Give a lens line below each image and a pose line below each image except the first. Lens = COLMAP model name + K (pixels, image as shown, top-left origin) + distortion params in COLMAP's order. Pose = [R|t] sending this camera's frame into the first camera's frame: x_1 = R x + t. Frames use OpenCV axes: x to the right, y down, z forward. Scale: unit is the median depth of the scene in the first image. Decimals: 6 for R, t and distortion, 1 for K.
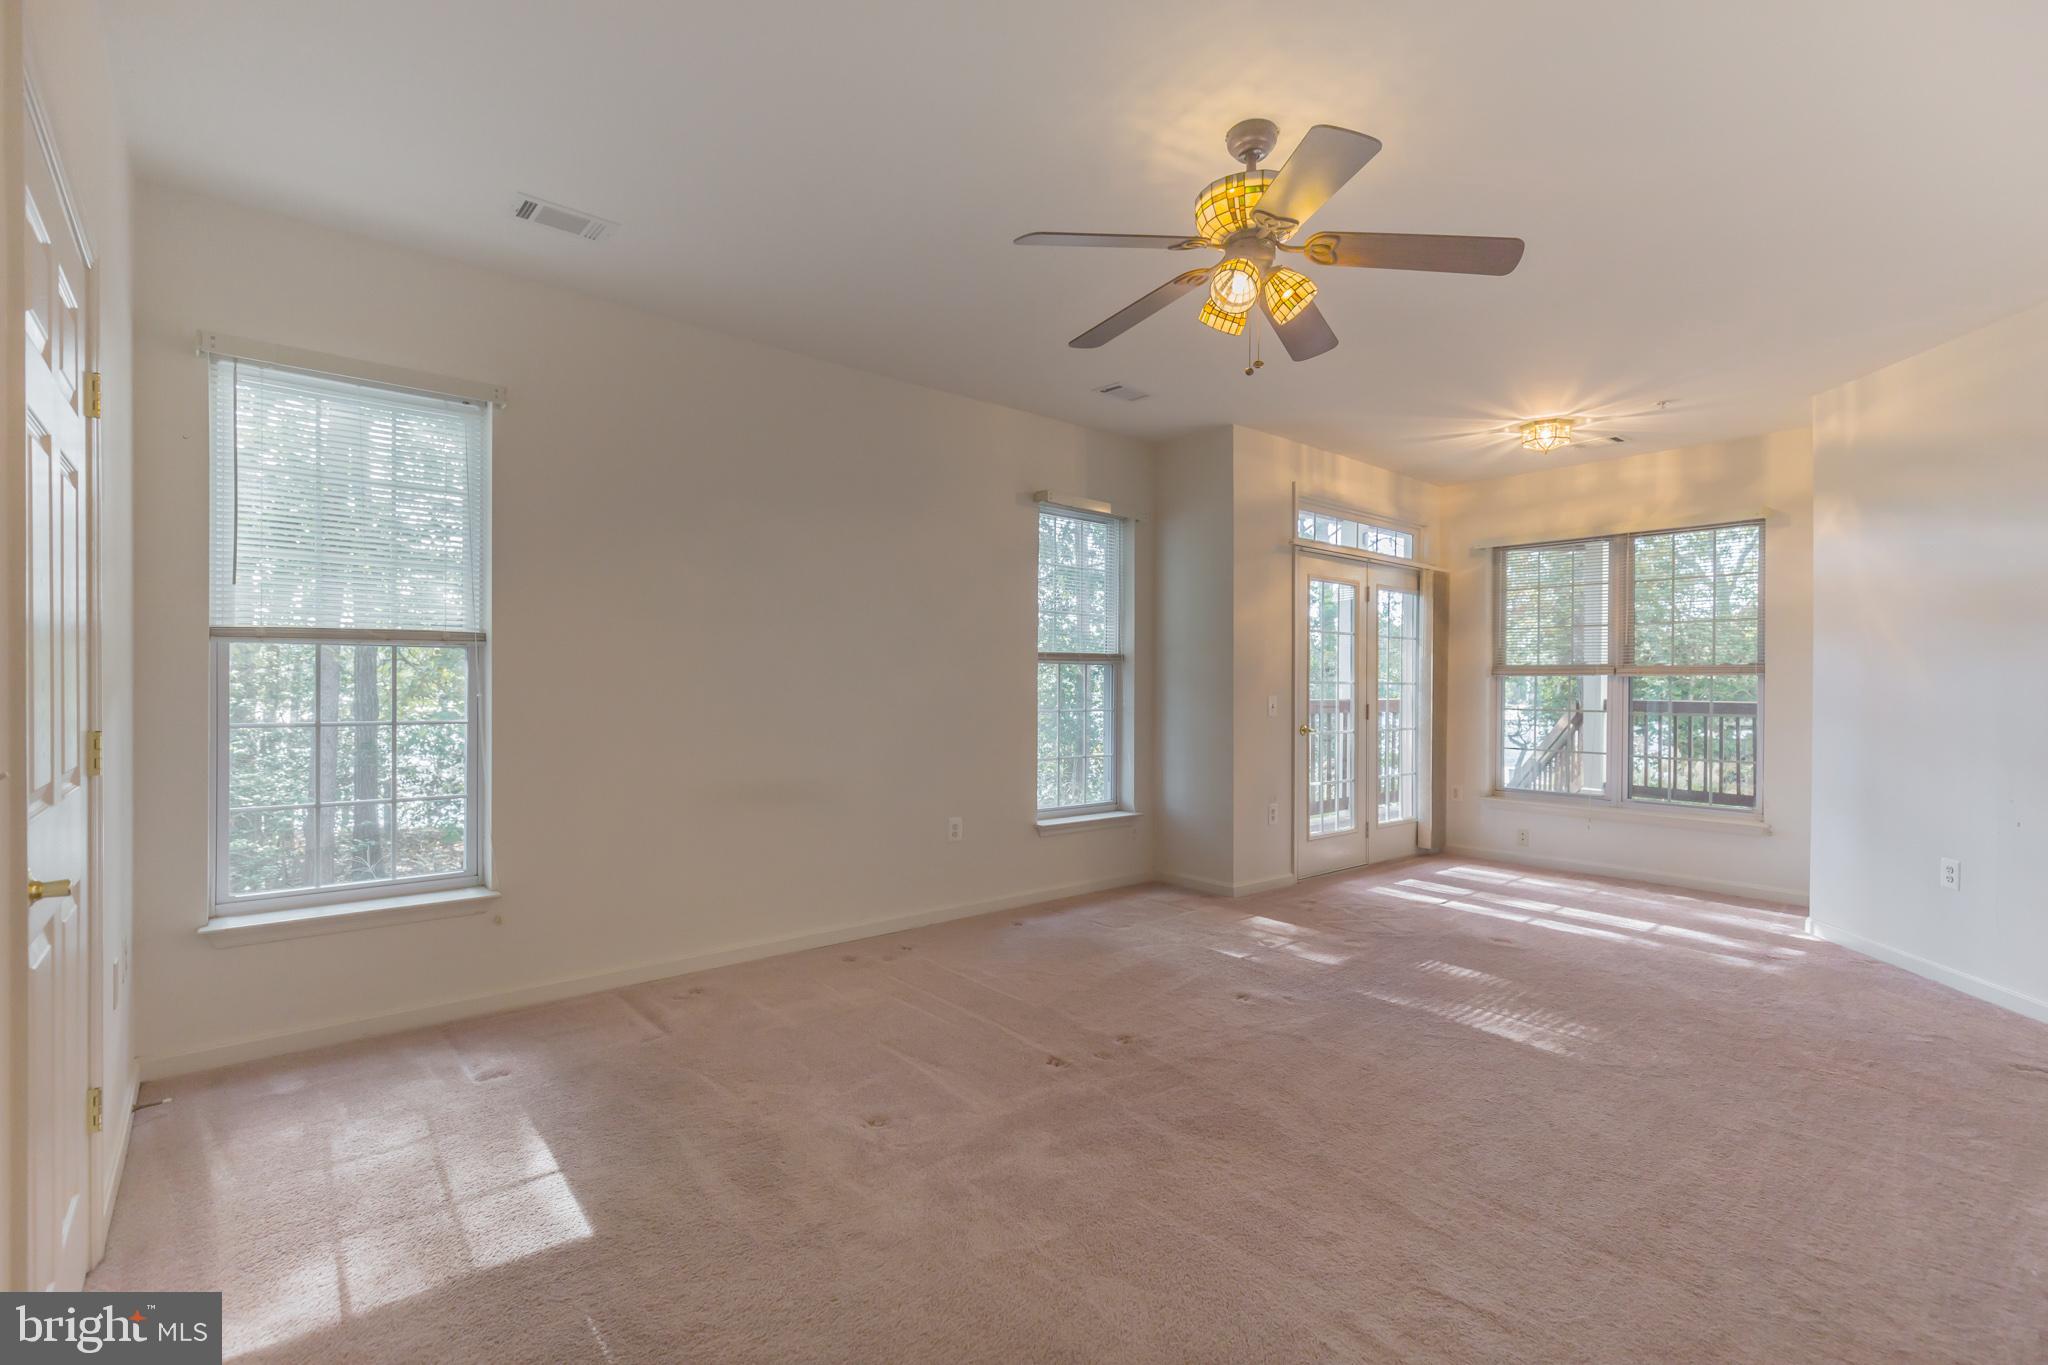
lens RADIAL K [[929.8, 0, 1021.2], [0, 929.8, 677.2], [0, 0, 1]] dist [0.005143, 0.000762]
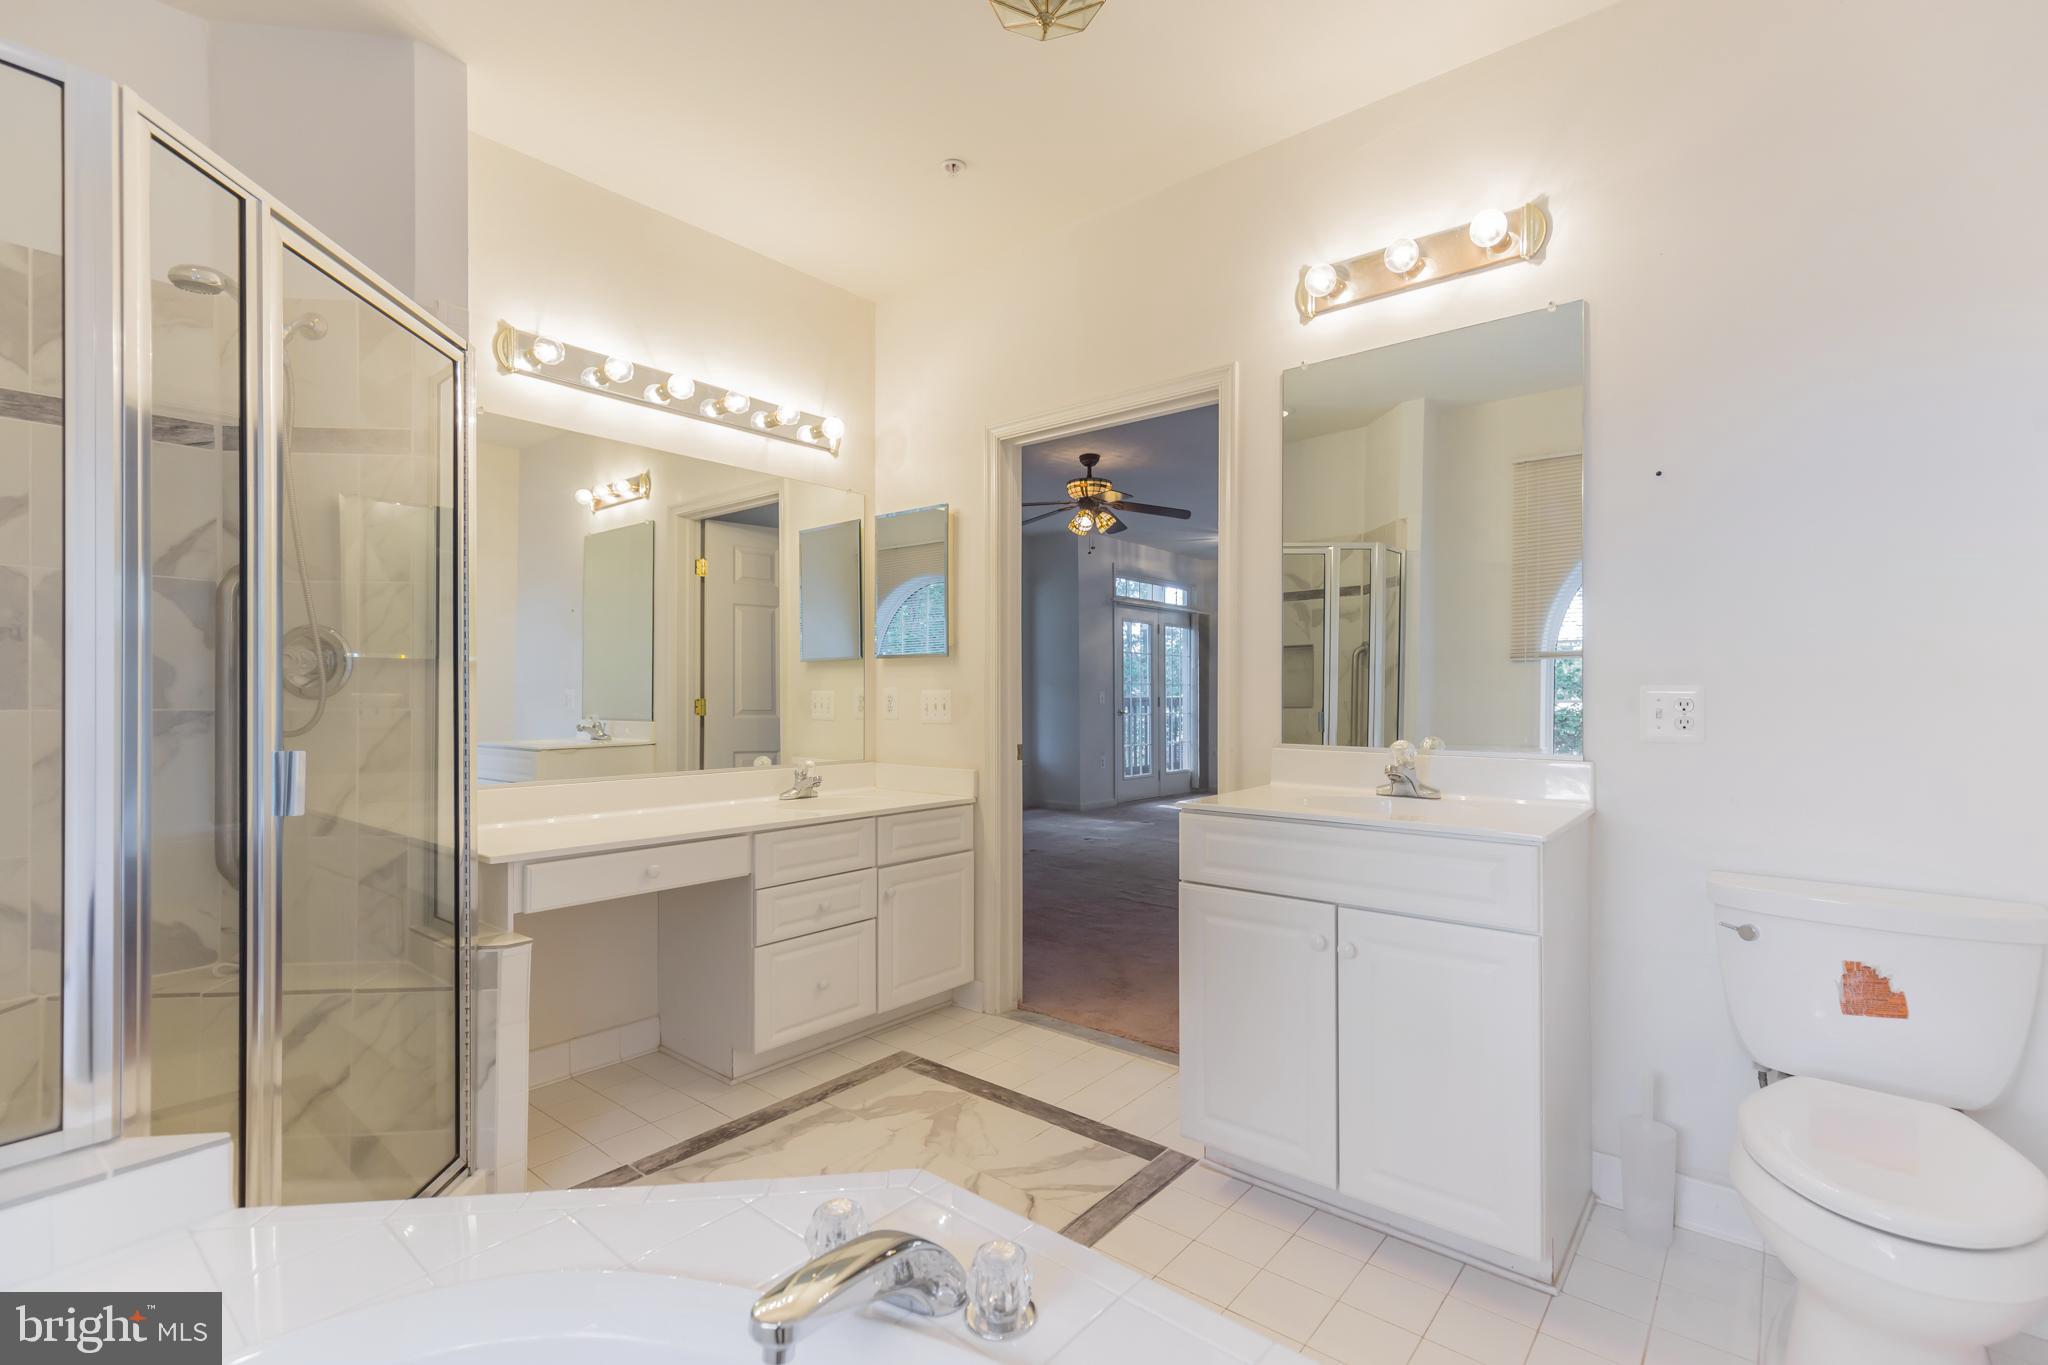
lens RADIAL K [[929.8, 0, 1023.1], [0, 929.8, 686.5], [0, 0, 1]] dist [0.005143, 0.000762]
pose [[0.984554, -0.006901, 0.174946, -0.147194], [0.007726, 0.999962, -0.004038, 0.015327], [-0.174912, 0.005327, 0.984570, -0.568097]]
